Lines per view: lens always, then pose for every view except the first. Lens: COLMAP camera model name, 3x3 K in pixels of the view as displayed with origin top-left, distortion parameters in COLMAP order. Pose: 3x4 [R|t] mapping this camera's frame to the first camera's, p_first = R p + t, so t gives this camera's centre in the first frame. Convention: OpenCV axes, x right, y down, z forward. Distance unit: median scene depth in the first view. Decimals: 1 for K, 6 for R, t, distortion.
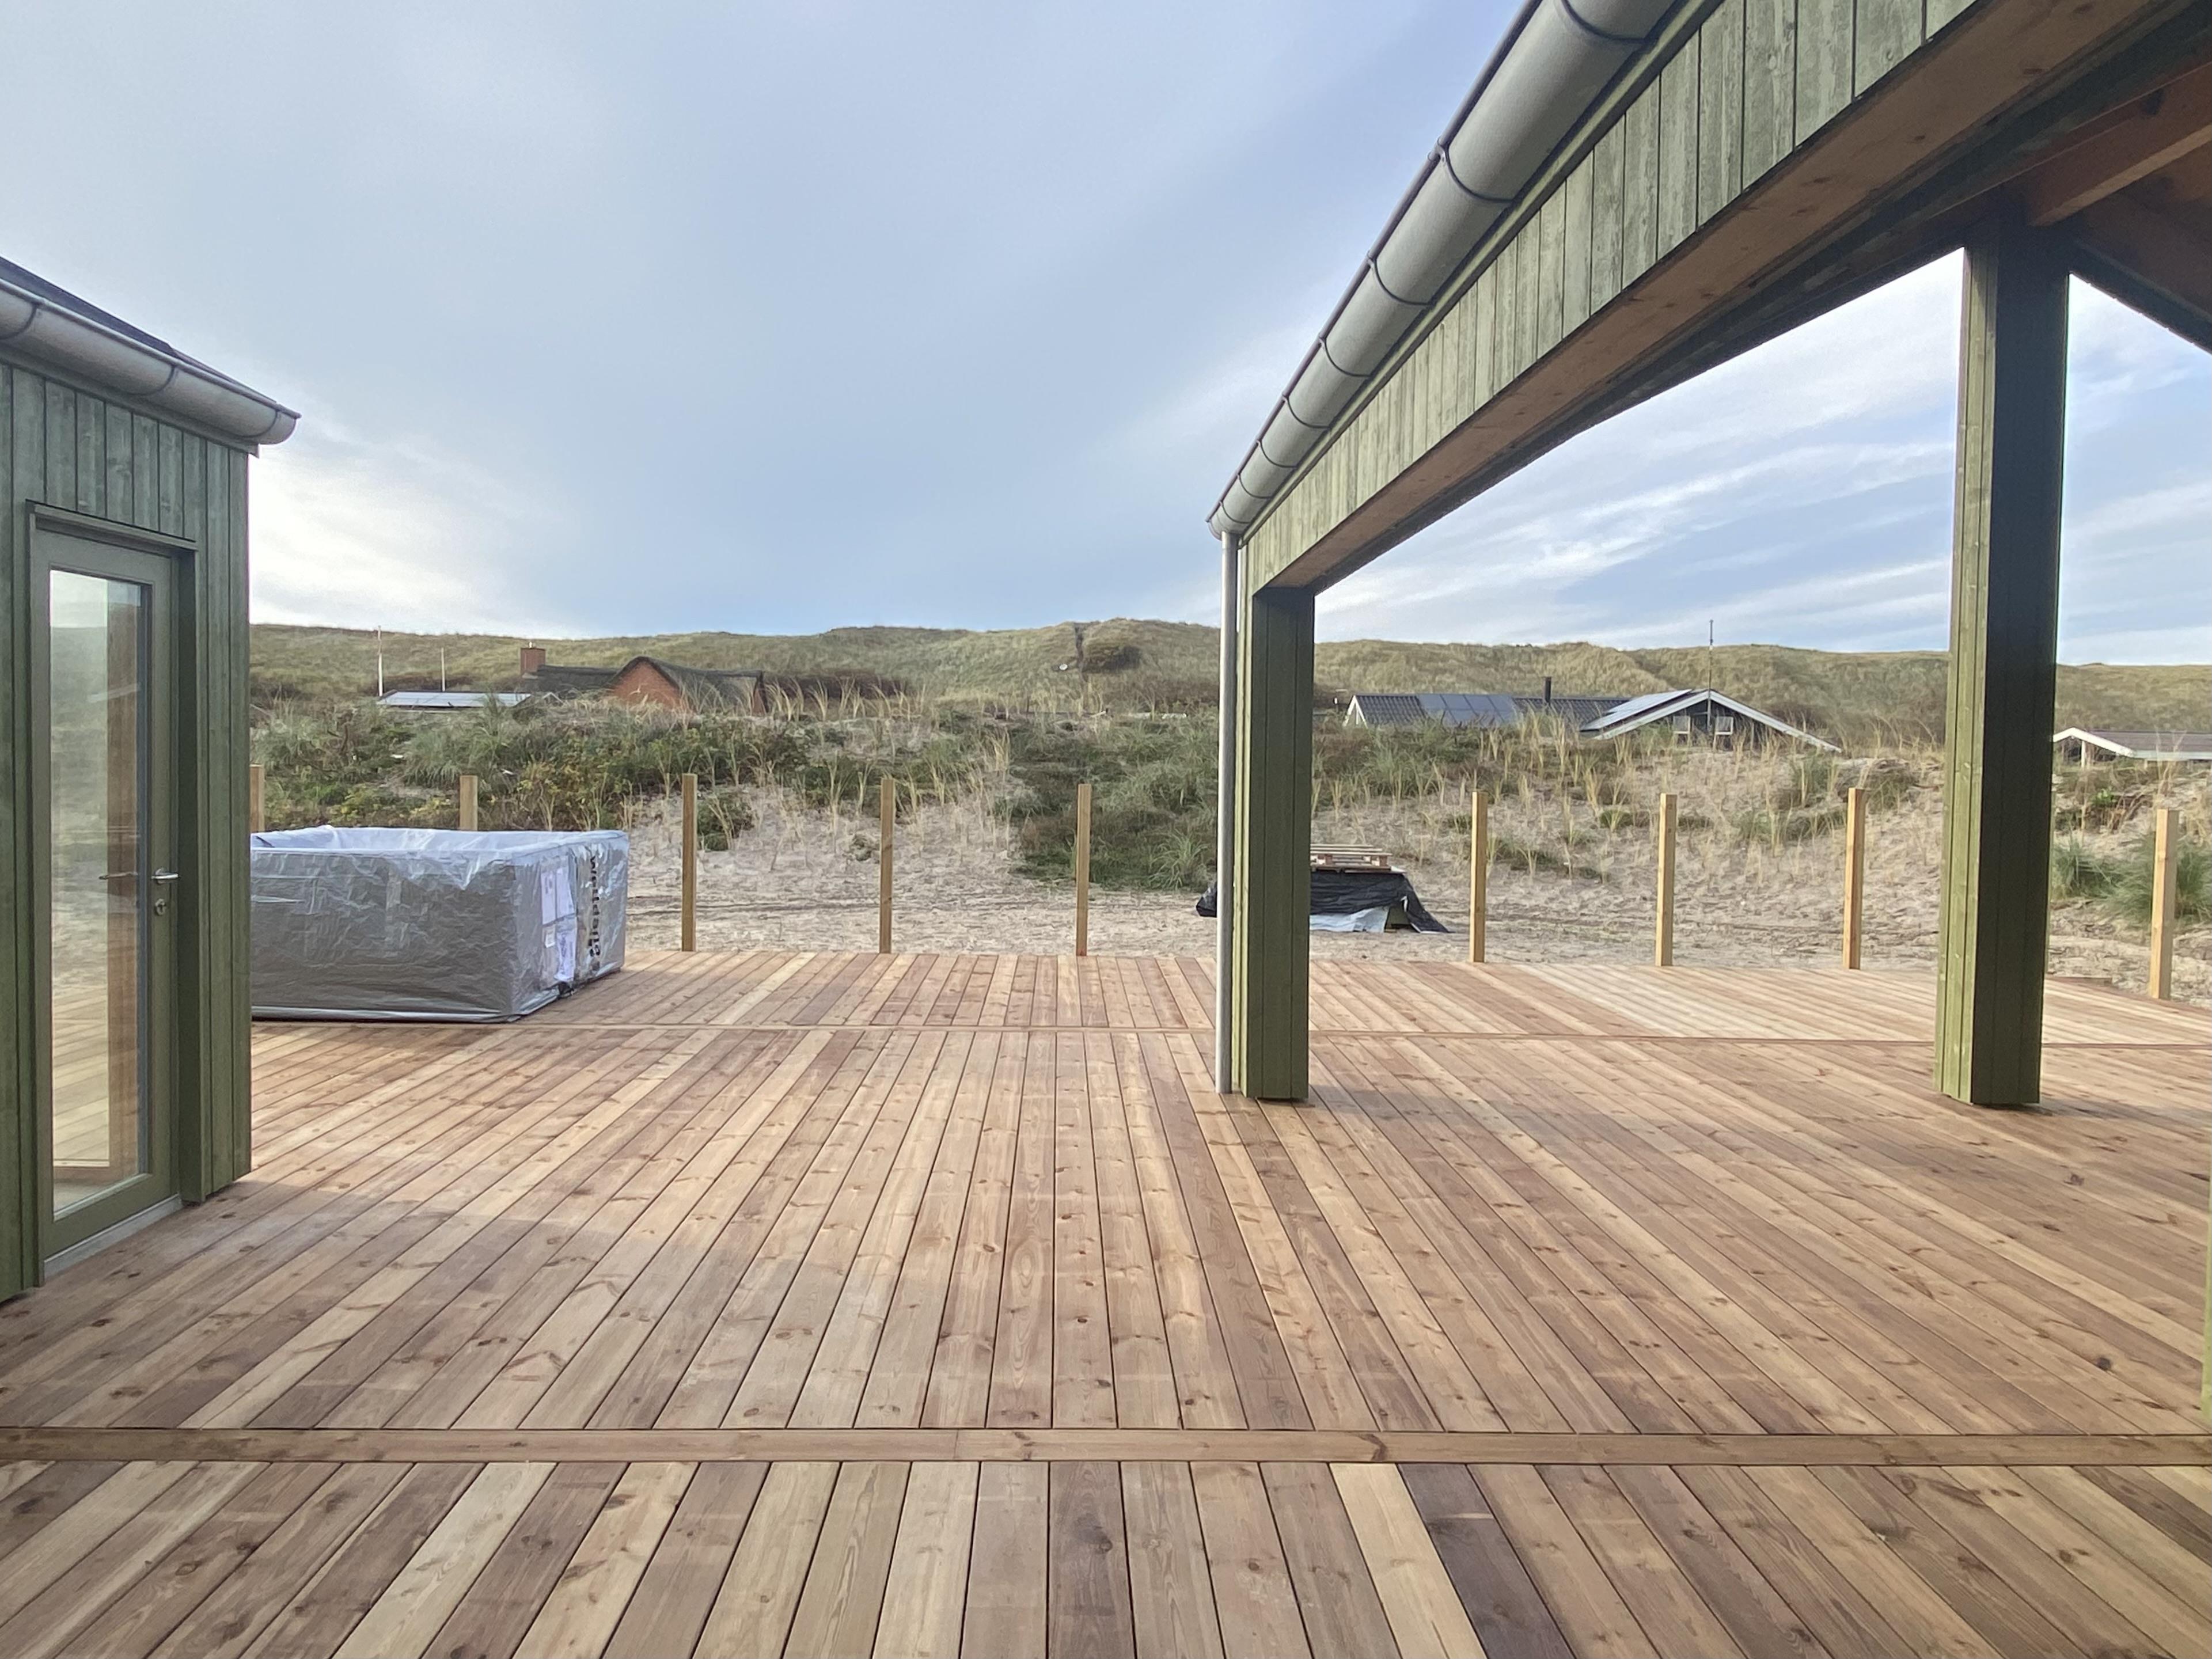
lens RADIAL K [[1487.1, 0, 1122.7], [0, 1487.1, 814.5], [0, 0, 1]] dist [0.059412, -0.022432]
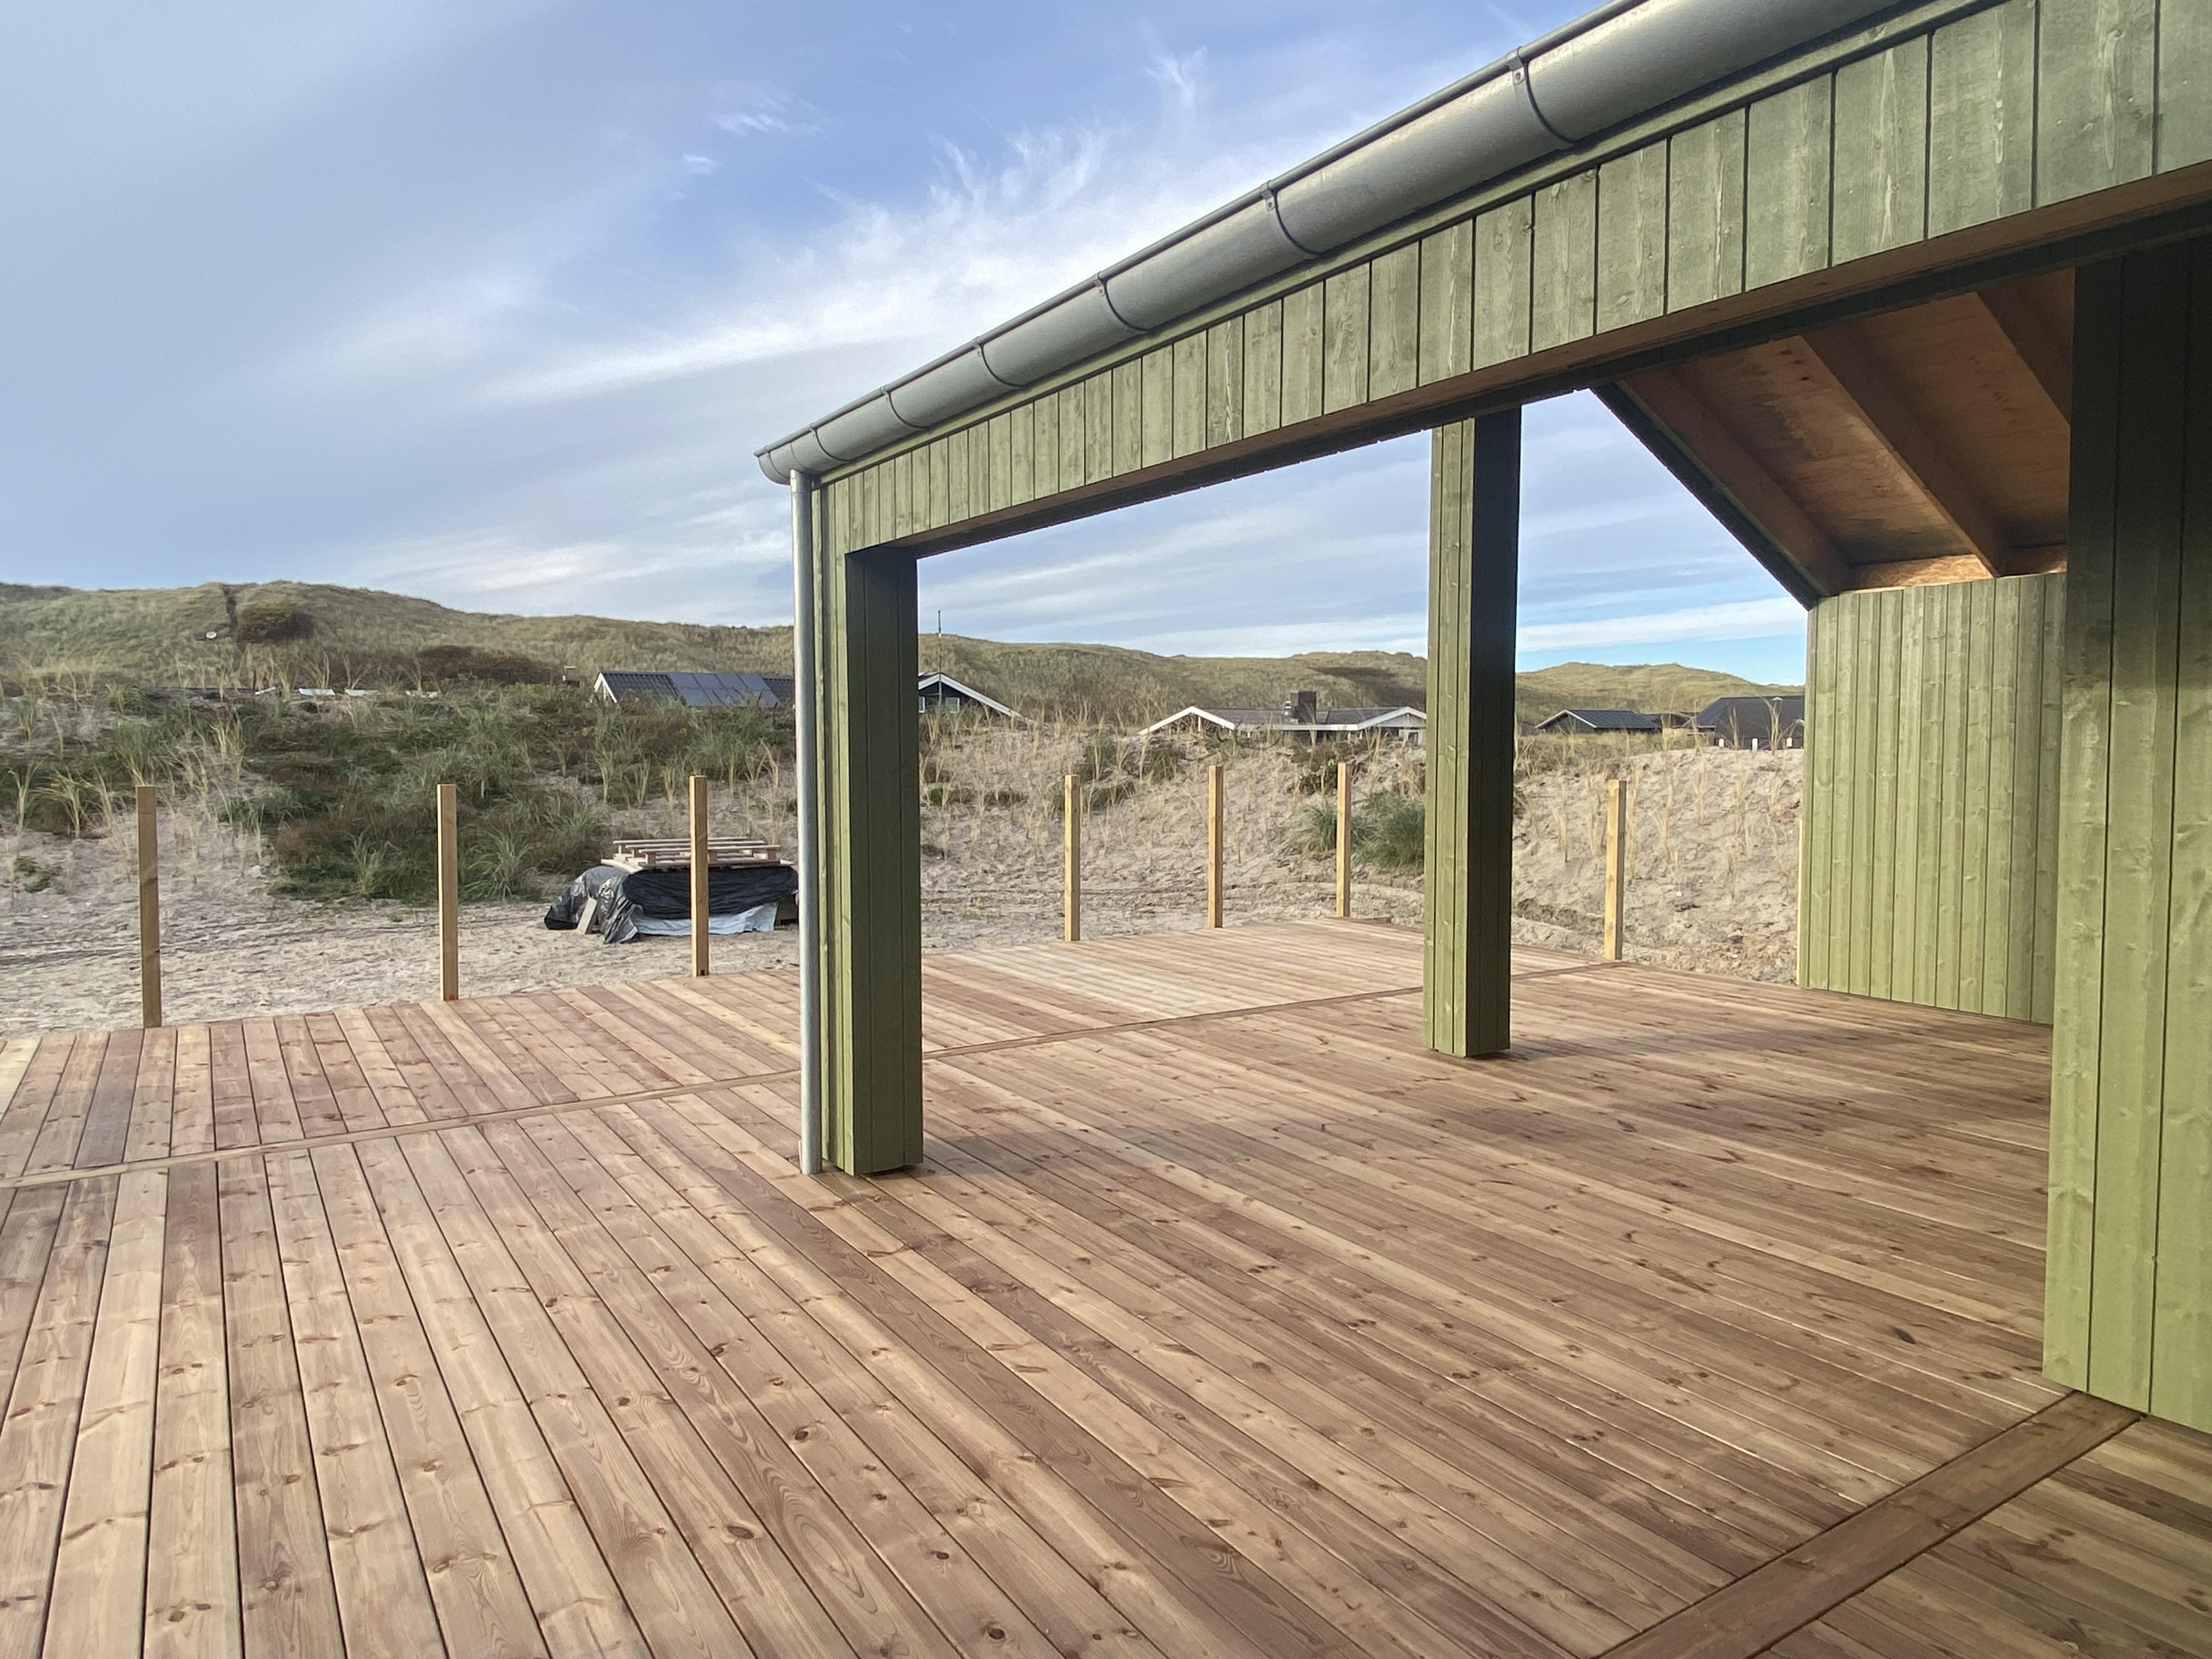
lens RADIAL K [[1395.6, 0, 1123.4], [0, 1395.6, 811.0], [0, 0, 1]] dist [0.055820, -0.052693]
pose [[0.854843, -0.042482, 0.517144, -0.145865], [0.033249, 0.999079, 0.027111, -0.019828], [-0.517820, -0.005981, 0.855469, 0.225440]]
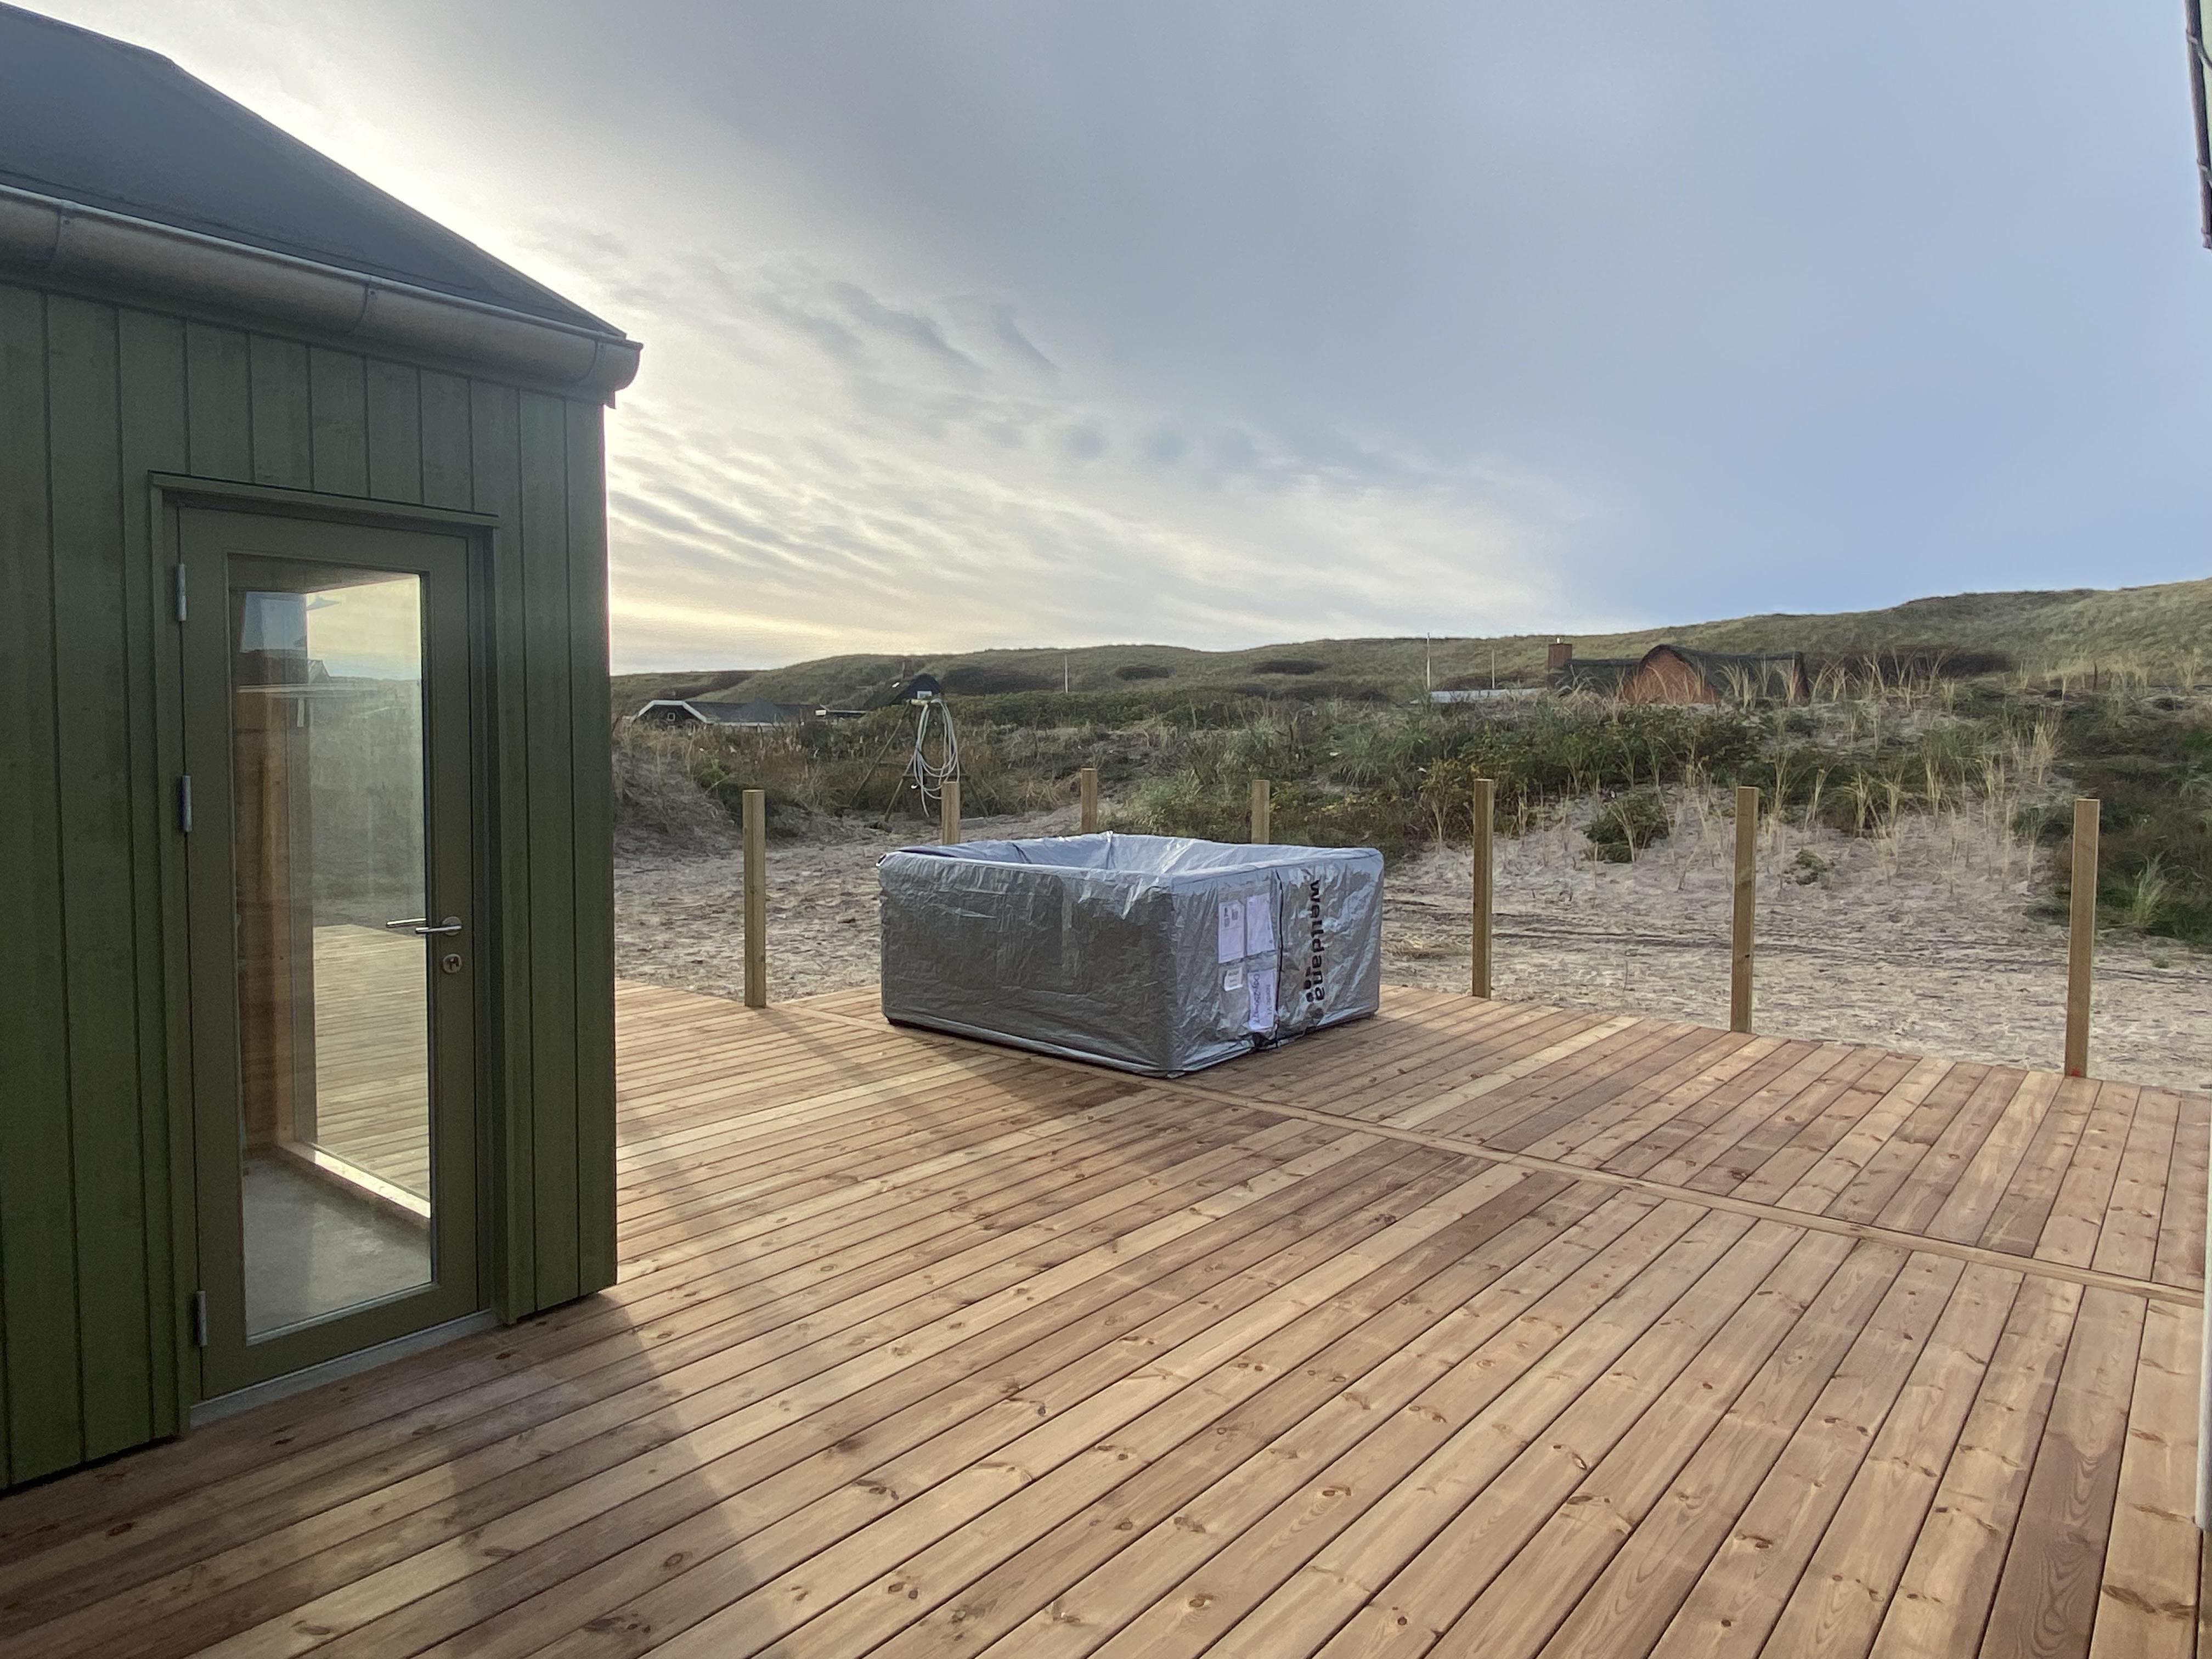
lens RADIAL K [[1395.6, 0, 1095.8], [0, 1395.6, 795.8], [0, 0, 1]] dist [0.055820, -0.052693]
pose [[0.745698, 0.014830, -0.666119, 0.080022], [-0.016859, 0.999852, 0.003387, -0.022632], [0.666071, 0.008704, 0.745838, 0.392790]]
